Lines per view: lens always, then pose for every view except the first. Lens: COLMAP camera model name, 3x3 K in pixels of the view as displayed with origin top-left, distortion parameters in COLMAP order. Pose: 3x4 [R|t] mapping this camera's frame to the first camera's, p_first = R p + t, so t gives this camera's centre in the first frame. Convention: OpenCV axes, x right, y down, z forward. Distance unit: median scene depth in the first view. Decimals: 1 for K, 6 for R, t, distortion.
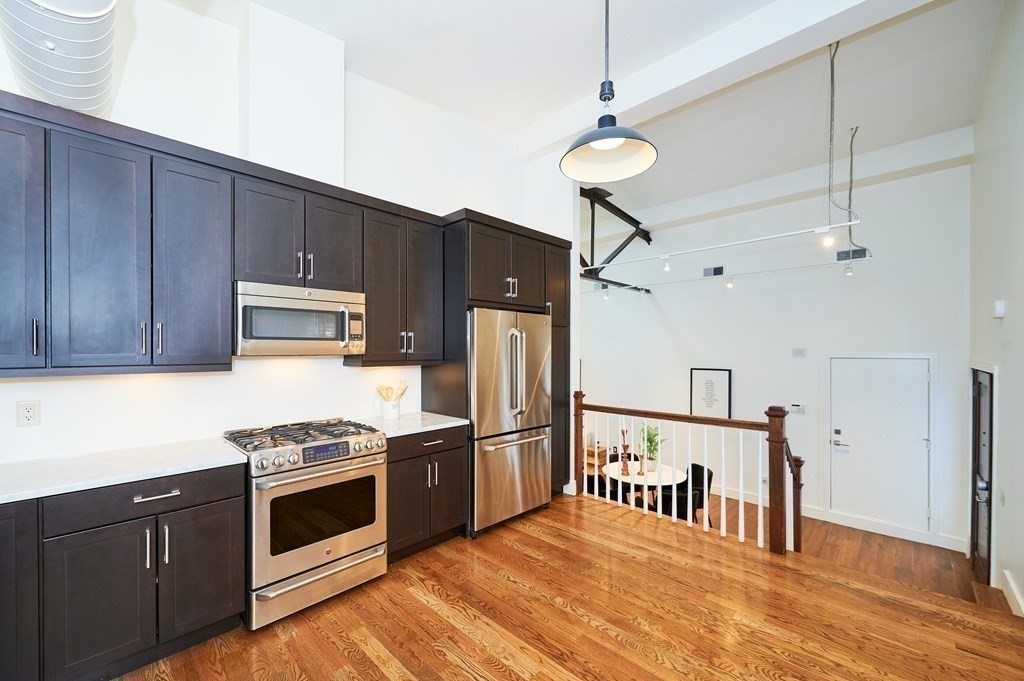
lens RADIAL K [[408.1, 0, 512.8], [0, 408.1, 348.2], [0, 0, 1]] dist [0.000278, -0.000001]
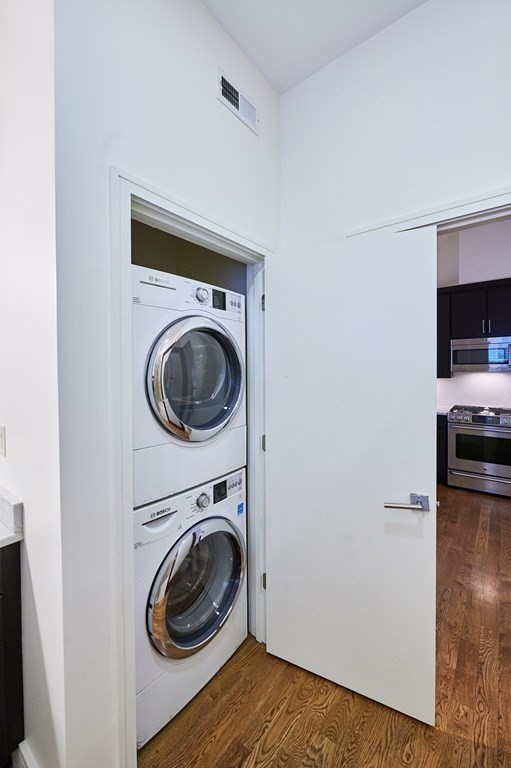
lens RADIAL K [[306.1, 0, 254.2], [0, 306.1, 373.5], [0, 0, 1]] dist [-0.001107, -0.000068]
pose [[0.082260, 0.012735, -0.996529, 0.969359], [0.011546, 0.999839, 0.013730, -0.008690], [0.996544, -0.012636, 0.082100, -0.266180]]
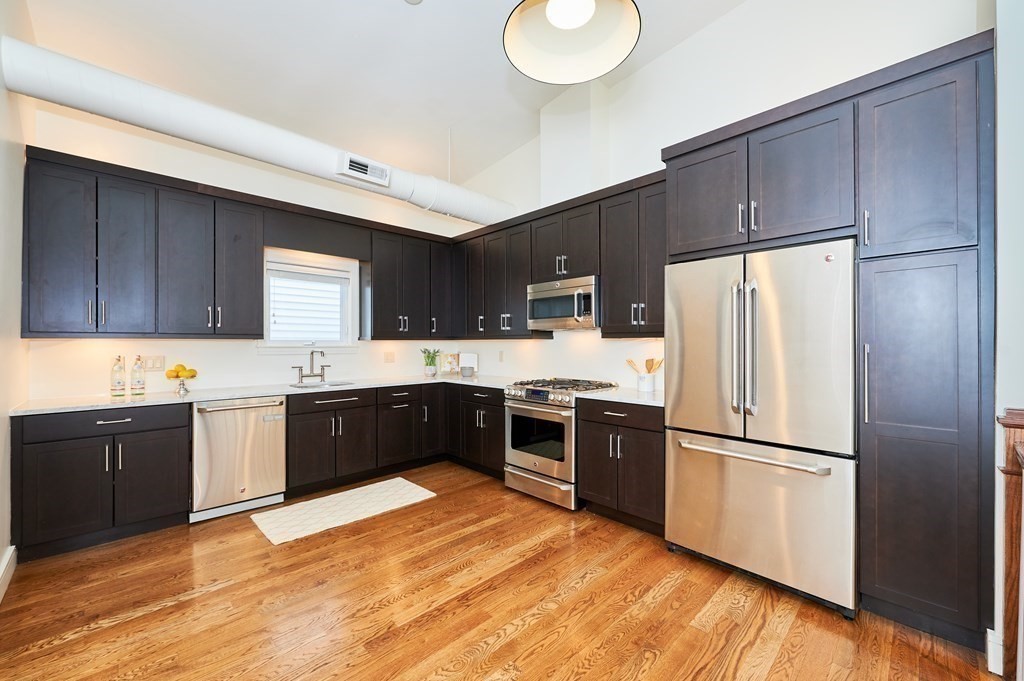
lens RADIAL K [[407.2, 0, 508.6], [0, 407.2, 340.2], [0, 0, 1]] dist [-0.002463, -0.000337]
pose [[-0.047140, -0.010240, -0.998836, 0.996380], [0.007534, 0.999915, -0.010607, 0.077599], [0.998860, -0.008025, -0.047059, 0.986326]]
